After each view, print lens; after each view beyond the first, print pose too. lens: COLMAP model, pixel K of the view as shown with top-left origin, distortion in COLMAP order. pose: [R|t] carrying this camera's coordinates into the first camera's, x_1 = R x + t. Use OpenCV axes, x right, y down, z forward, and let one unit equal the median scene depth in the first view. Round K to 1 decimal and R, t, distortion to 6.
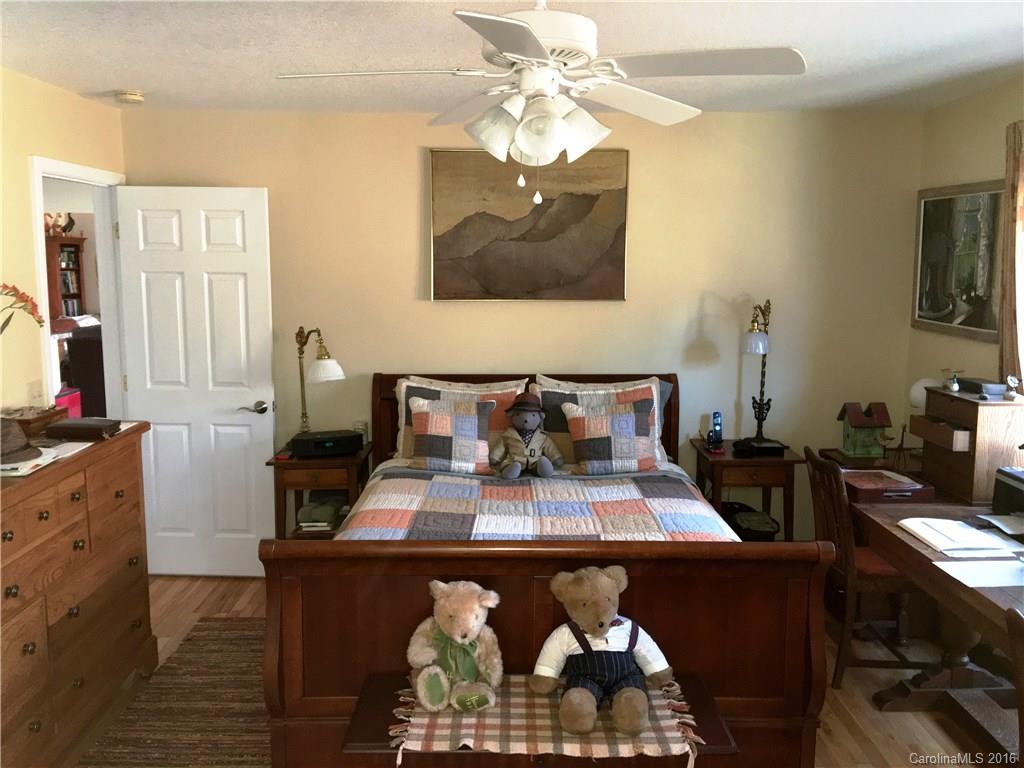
lens RADIAL K [[870.8, 0, 510.4], [0, 870.8, 380.9], [0, 0, 1]] dist [0.079582, -0.105168]
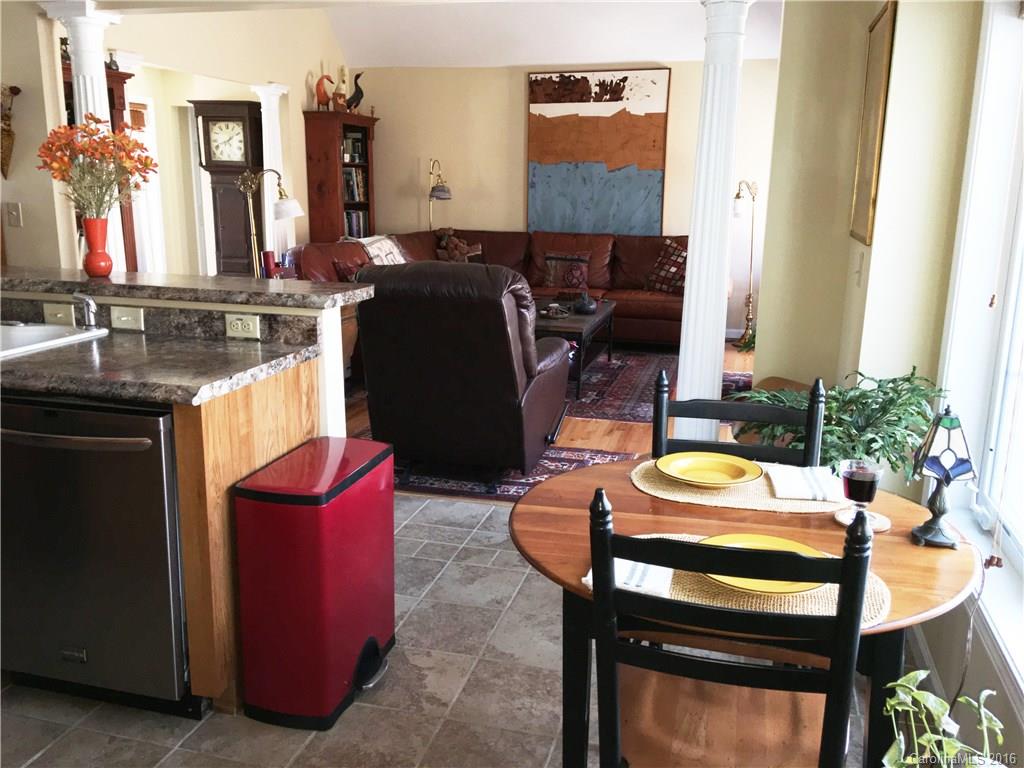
lens RADIAL K [[870.8, 0, 513.6], [0, 870.8, 382.4], [0, 0, 1]] dist [0.079582, -0.105168]
pose [[0.962337, 0.066187, -0.263679, -0.197662], [-0.041962, 0.994451, 0.096472, -0.031910], [0.268601, -0.081774, 0.959774, 0.381624]]
